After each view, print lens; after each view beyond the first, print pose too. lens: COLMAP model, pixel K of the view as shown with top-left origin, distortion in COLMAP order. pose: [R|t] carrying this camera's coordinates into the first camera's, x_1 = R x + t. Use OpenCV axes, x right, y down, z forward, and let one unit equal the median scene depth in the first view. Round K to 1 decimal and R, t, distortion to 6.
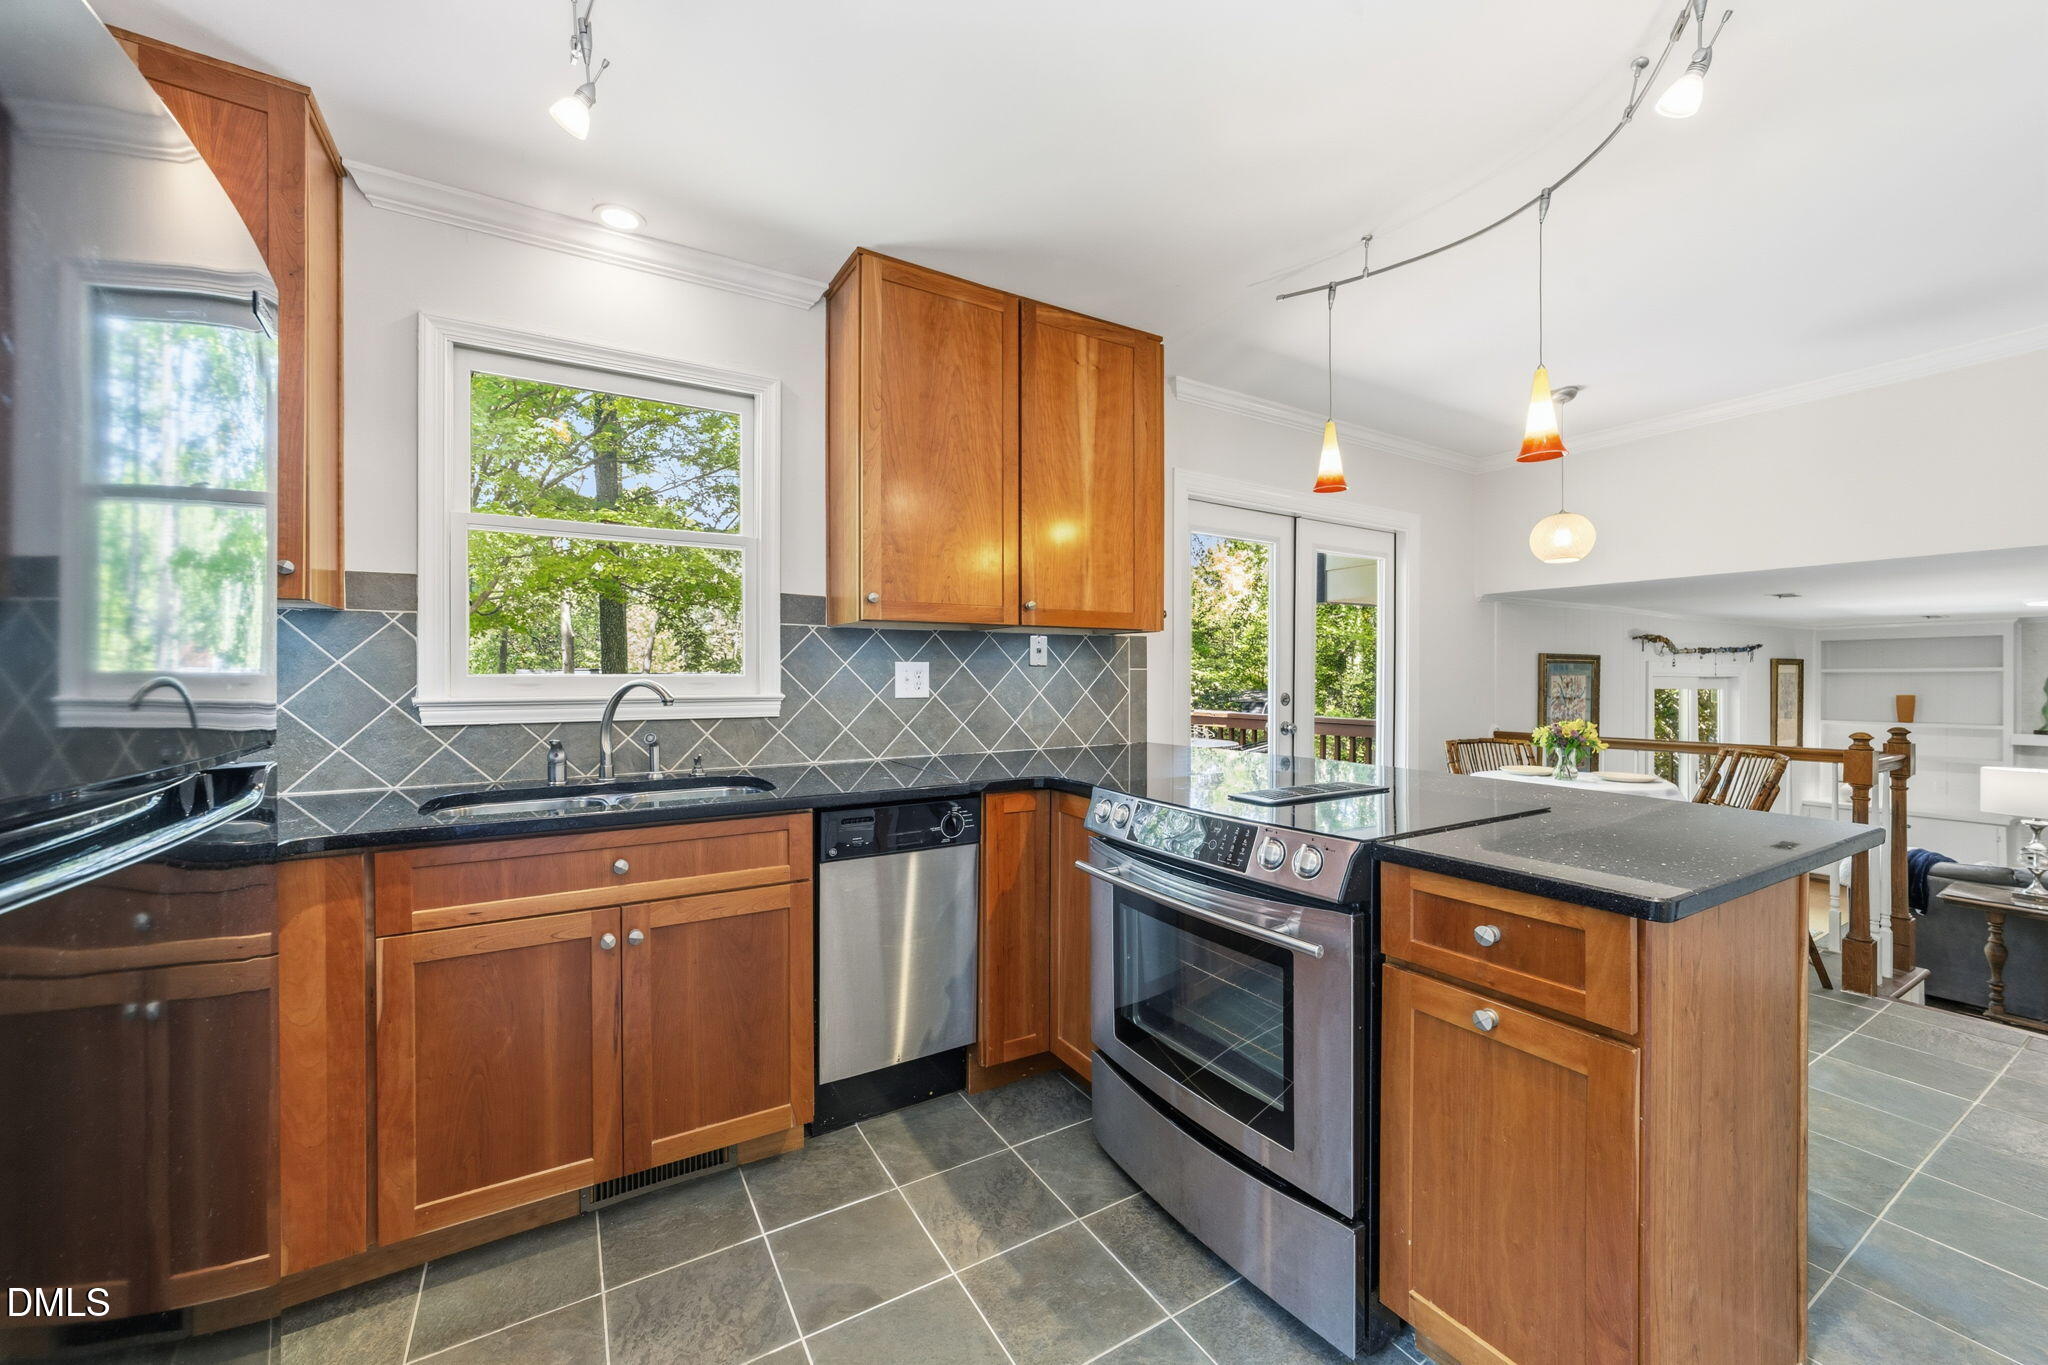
lens RADIAL K [[786.9, 0, 1034.3], [0, 786.9, 676.3], [0, 0, 1]] dist [0.000674, 0.002037]
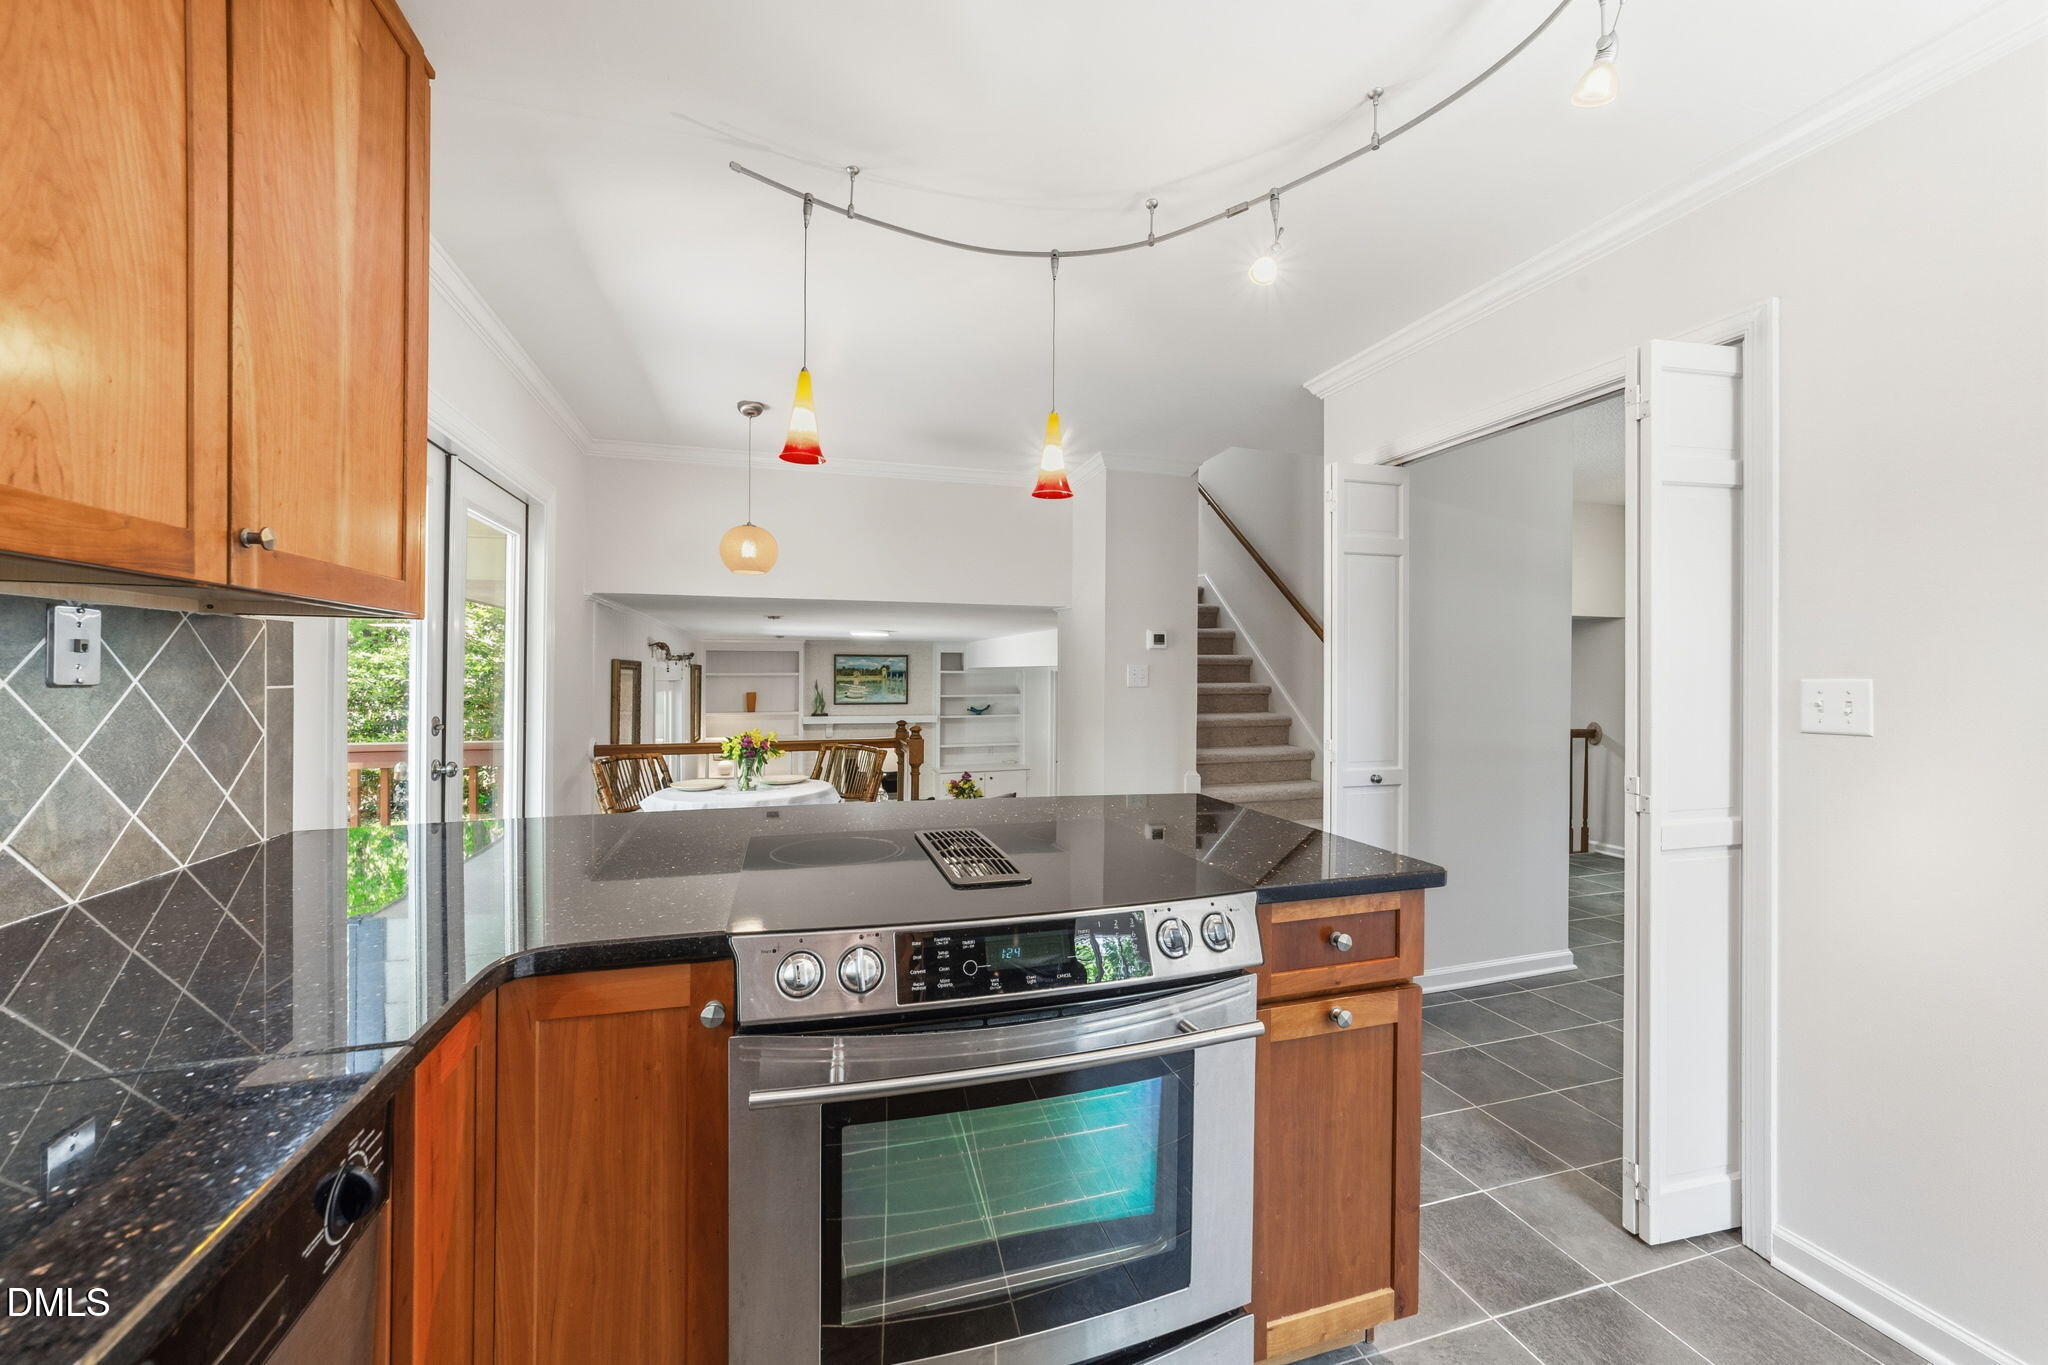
lens RADIAL K [[786.9, 0, 1025.4], [0, 786.9, 675.2], [0, 0, 1]] dist [0.000674, 0.002037]
pose [[0.253709, -0.000837, 0.967280, -0.348485], [-0.002659, 0.999995, 0.001563, -0.028479], [-0.967277, -0.002968, 0.253706, 0.643207]]
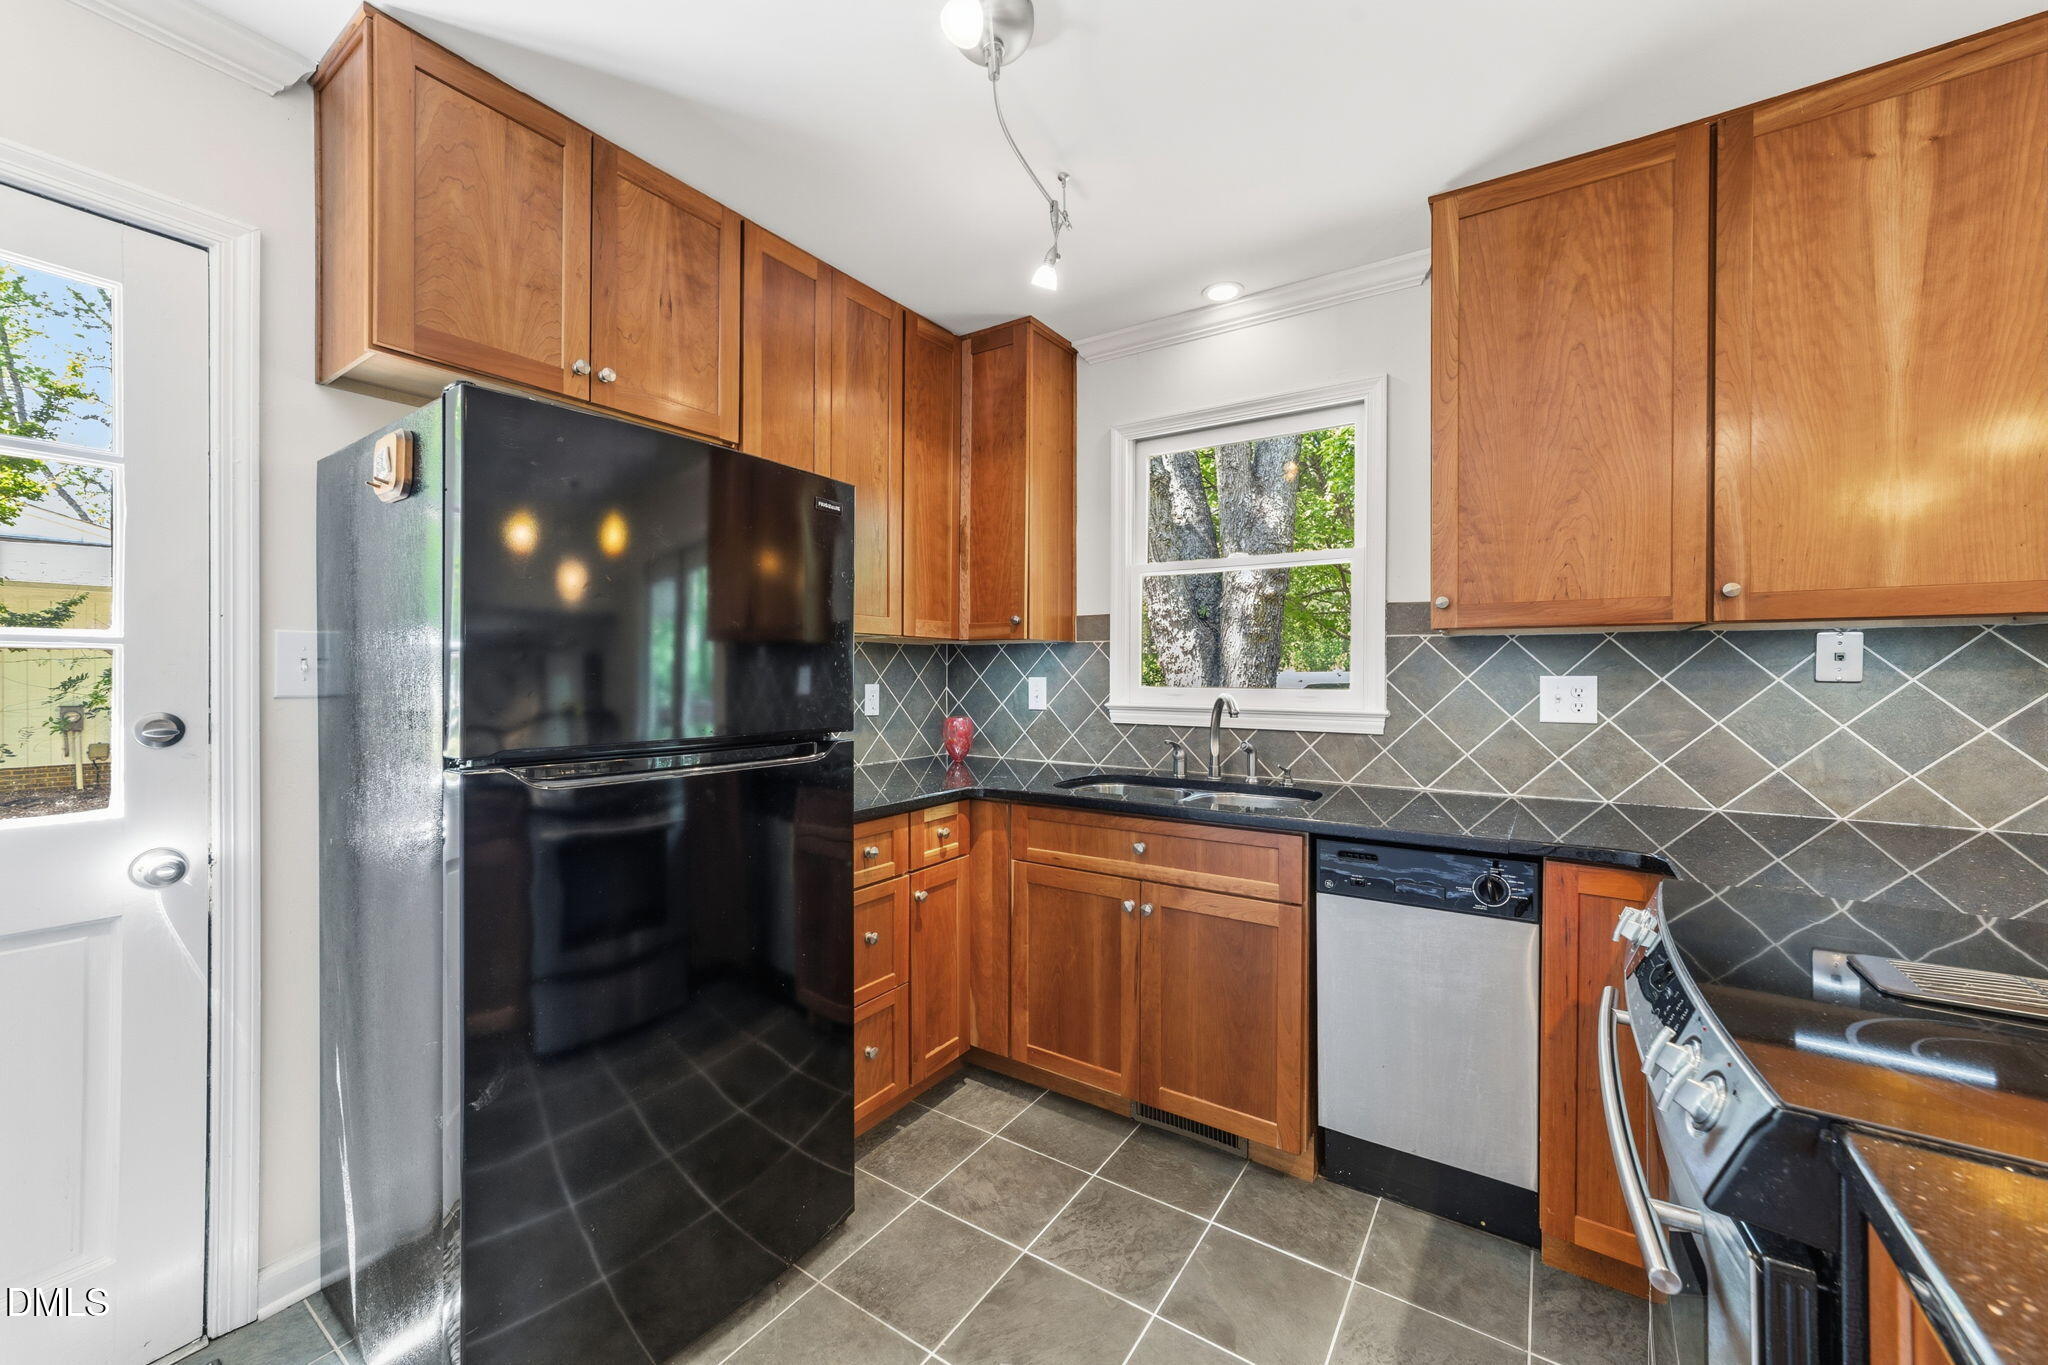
lens RADIAL K [[786.9, 0, 1029.7], [0, 786.9, 675.5], [0, 0, 1]] dist [0.000674, 0.002037]
pose [[0.433199, 0.005325, -0.901282, 0.395189], [-0.006643, 0.999974, 0.002715, -0.022112], [0.901274, 0.004811, 0.433223, 0.249818]]
